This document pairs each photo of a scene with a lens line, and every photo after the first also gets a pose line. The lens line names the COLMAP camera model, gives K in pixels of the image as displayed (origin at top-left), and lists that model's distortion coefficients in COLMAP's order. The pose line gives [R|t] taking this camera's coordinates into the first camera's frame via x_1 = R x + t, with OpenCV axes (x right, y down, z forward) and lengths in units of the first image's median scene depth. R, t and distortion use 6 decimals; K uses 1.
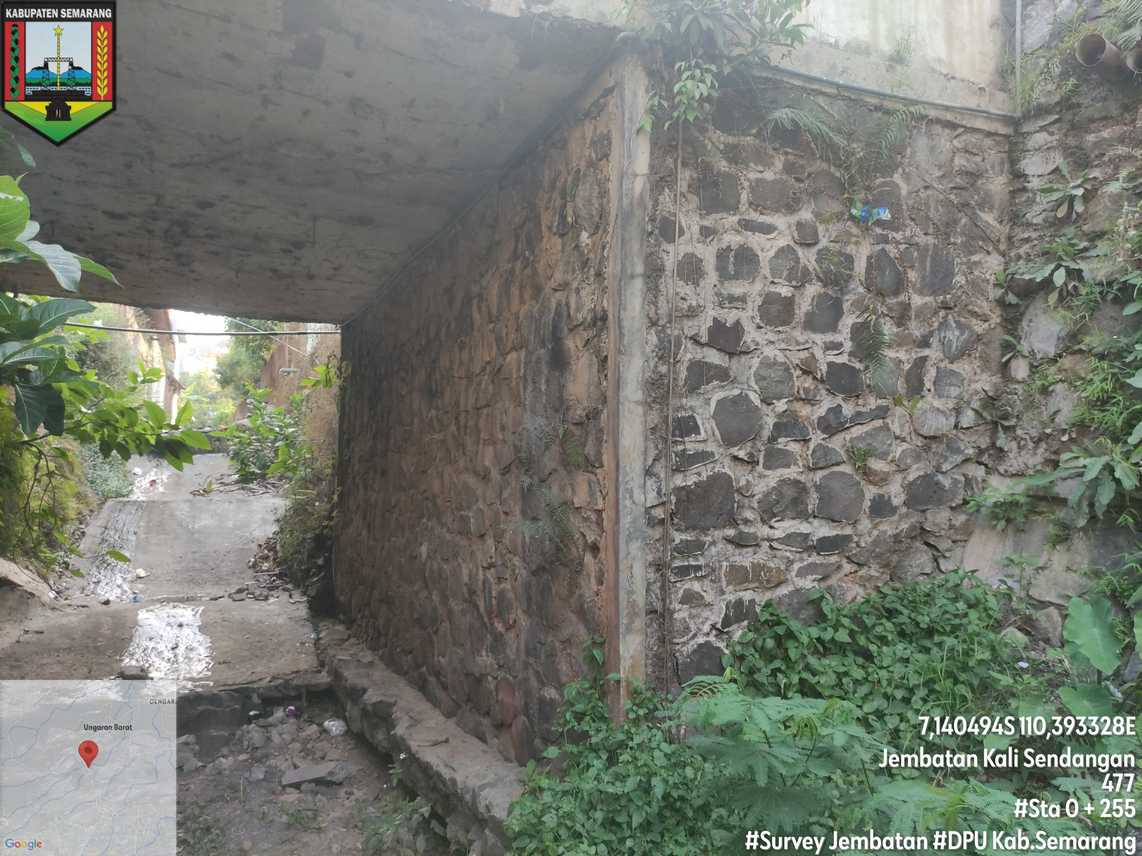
lens RADIAL K [[843.9, 0, 566.6], [0, 843.9, 427.2], [0, 0, 1]] dist [0.056053, -0.057295]
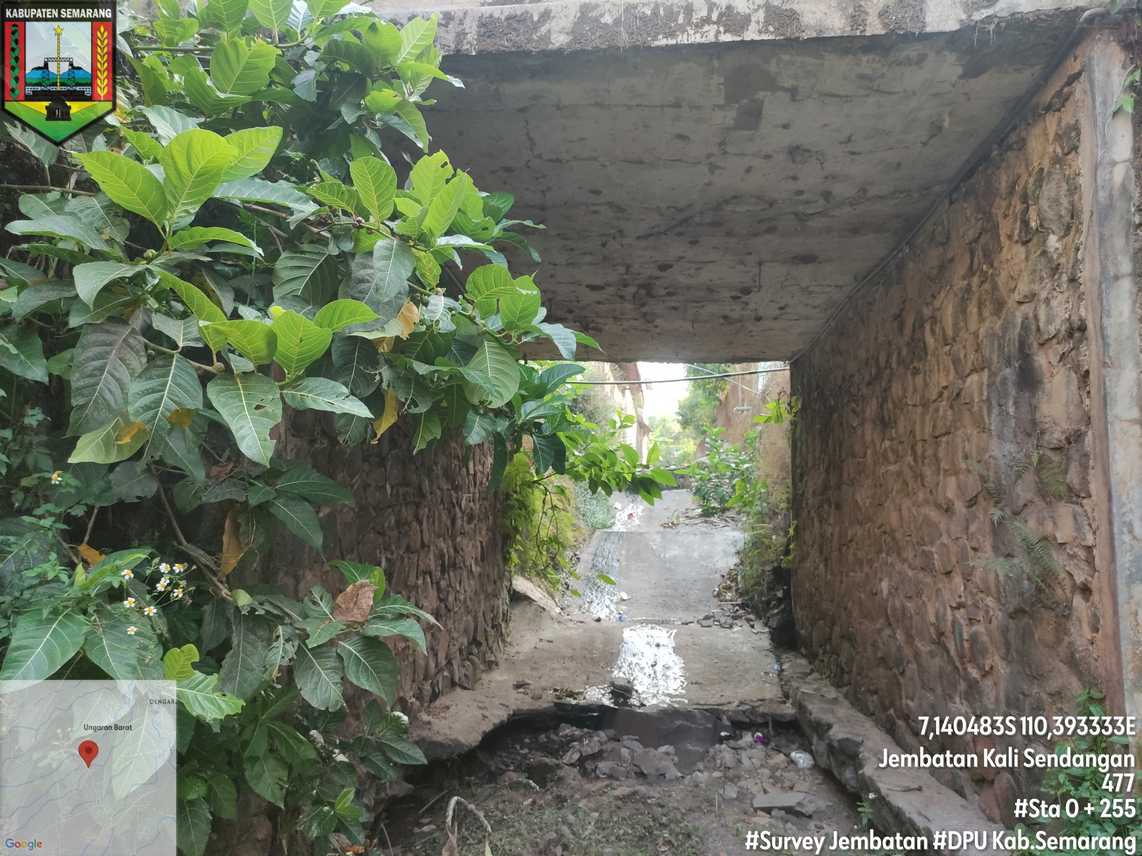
lens RADIAL K [[840.7, 0, 571.0], [0, 840.7, 428.0], [0, 0, 1]] dist [0.050830, -0.050420]
pose [[0.867509, -0.050642, -0.494836, 0.006259], [0.030671, 0.998357, -0.048403, 0.000746], [0.496474, 0.026813, 0.867637, -0.014714]]
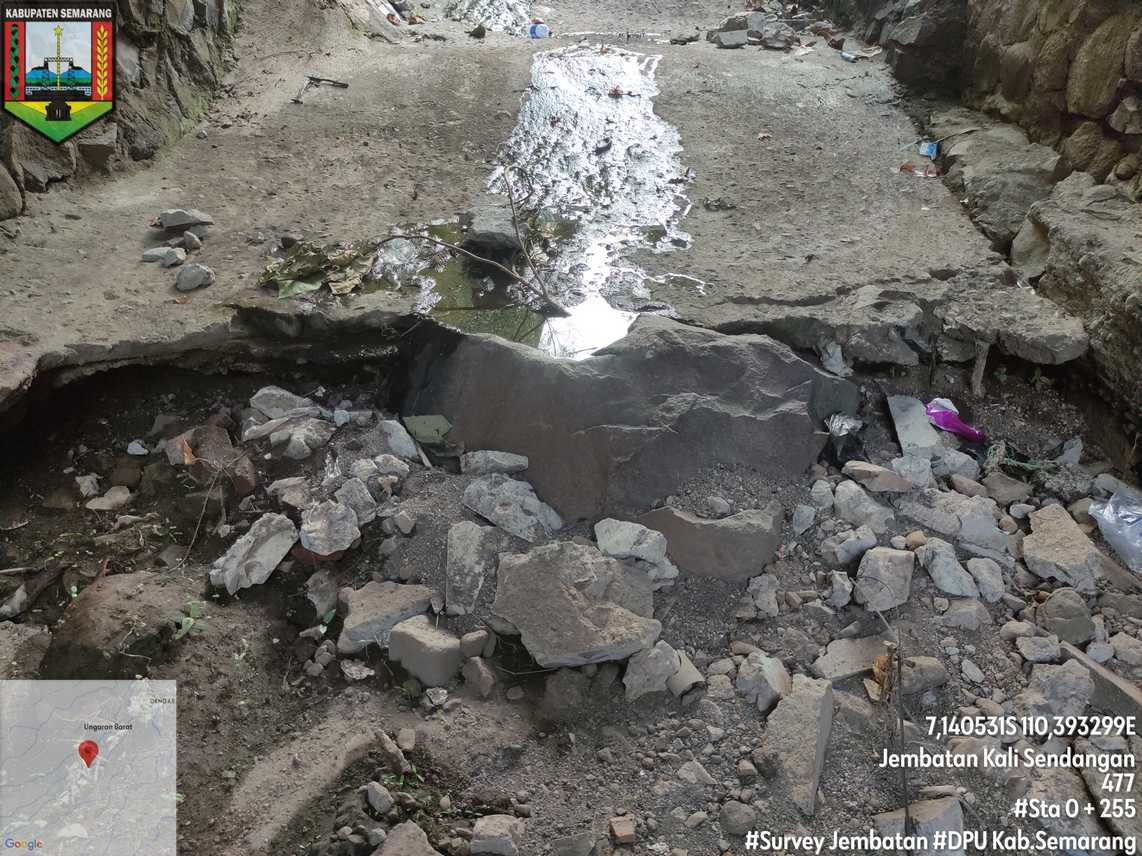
lens RADIAL K [[843.9, 0, 566.6], [0, 843.9, 427.2], [0, 0, 1]] dist [0.056053, -0.057295]
pose [[0.889351, 0.229448, -0.395485, -0.305727], [0.026604, 0.837535, 0.545736, 0.158765], [0.456451, -0.495872, 0.738758, 0.675523]]
